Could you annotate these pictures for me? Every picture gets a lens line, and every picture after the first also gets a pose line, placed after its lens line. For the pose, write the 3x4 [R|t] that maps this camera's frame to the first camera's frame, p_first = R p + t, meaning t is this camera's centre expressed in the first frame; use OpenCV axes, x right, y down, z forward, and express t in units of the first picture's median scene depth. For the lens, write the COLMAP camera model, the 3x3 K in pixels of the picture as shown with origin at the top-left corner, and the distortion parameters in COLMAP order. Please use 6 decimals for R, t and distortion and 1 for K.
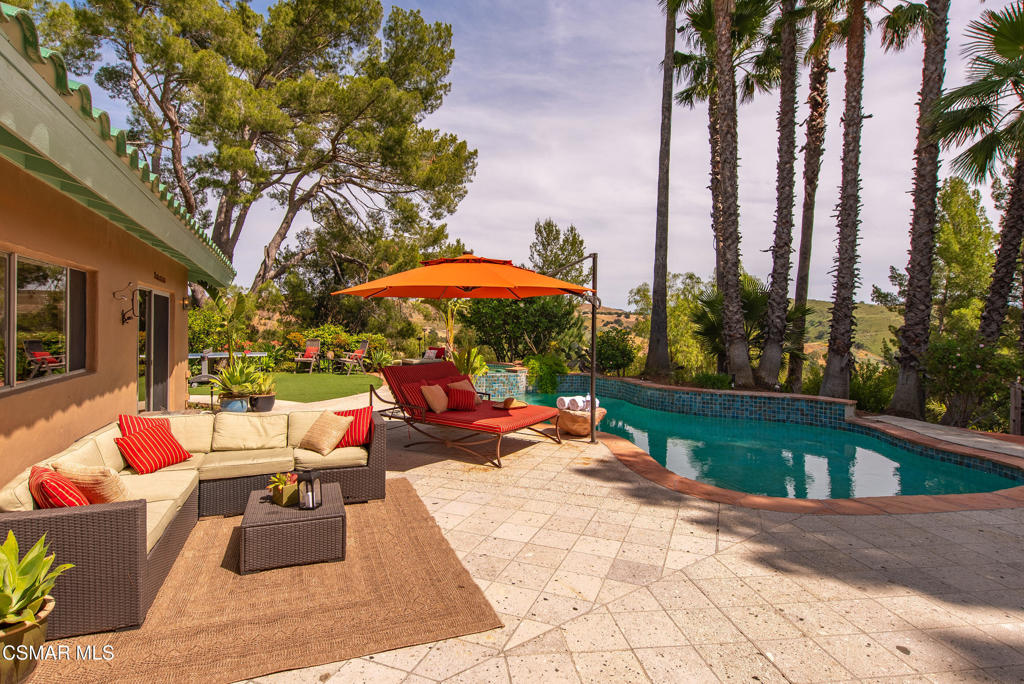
lens RADIAL K [[525.0, 0, 508.7], [0, 525.0, 334.3], [0, 0, 1]] dist [0.000402, 0.000109]
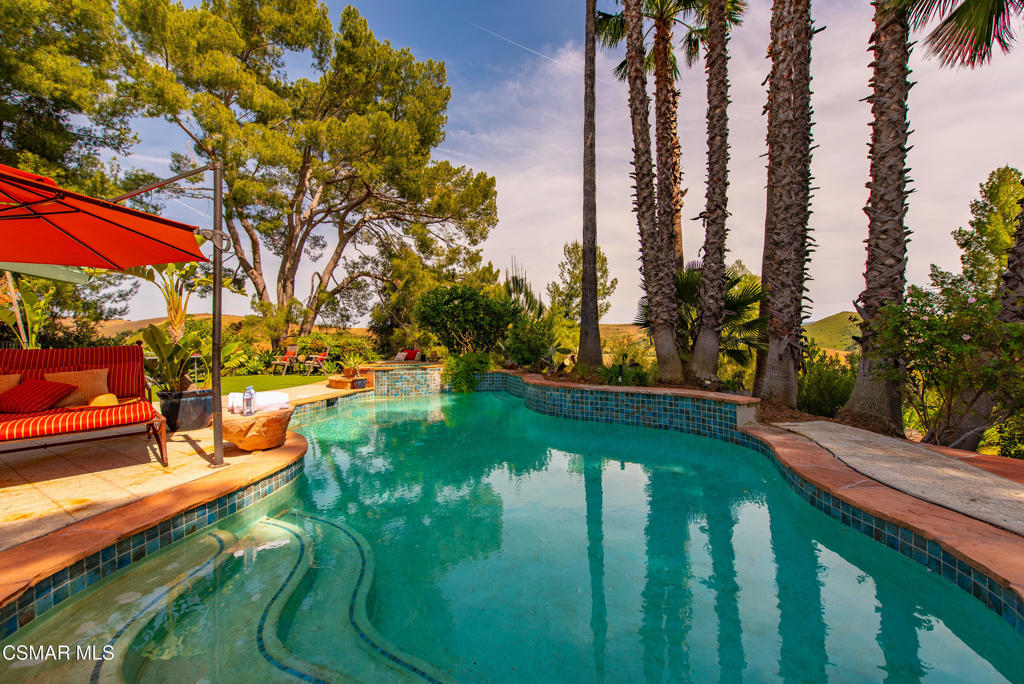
lens RADIAL K [[419.1, 0, 512.0], [0, 419.1, 342.0], [0, 0, 1]] dist [-0.000335, -0.000366]
pose [[0.983180, -0.023217, -0.181159, 0.411291], [0.020082, 0.999616, -0.019118, 0.054264], [0.181533, 0.015159, 0.983268, 0.388710]]
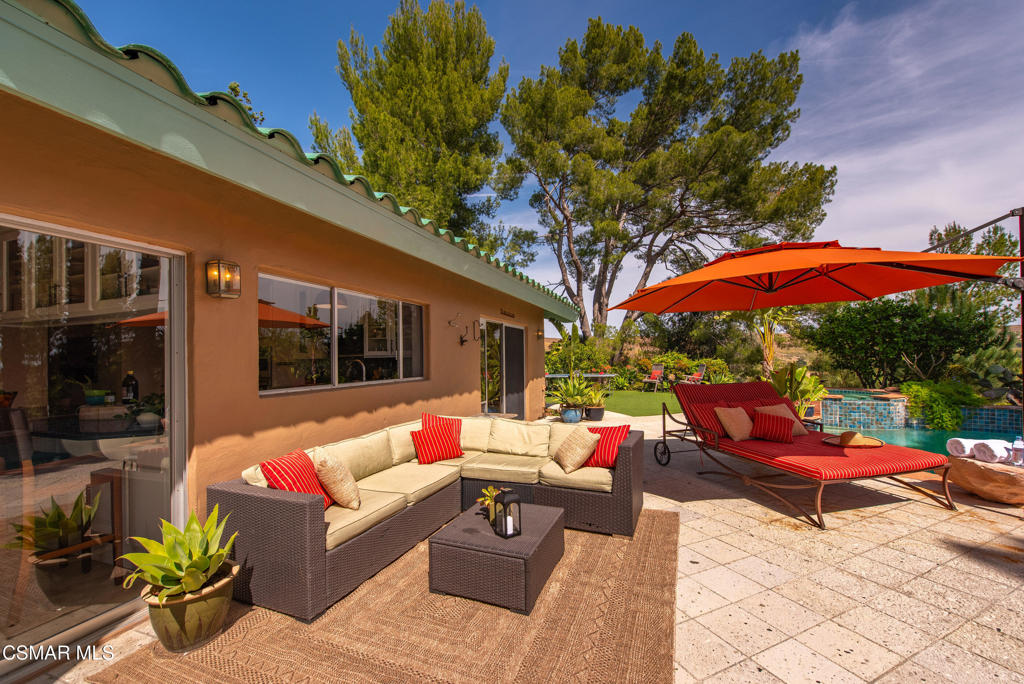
lens RADIAL K [[408.1, 0, 509.8], [0, 408.1, 356.4], [0, 0, 1]] dist [0.002312, -0.000413]
pose [[0.728414, -0.020788, -0.684822, 0.031296], [0.009031, 0.999744, -0.020741, 0.014678], [0.685077, 0.008924, 0.728416, 0.159376]]
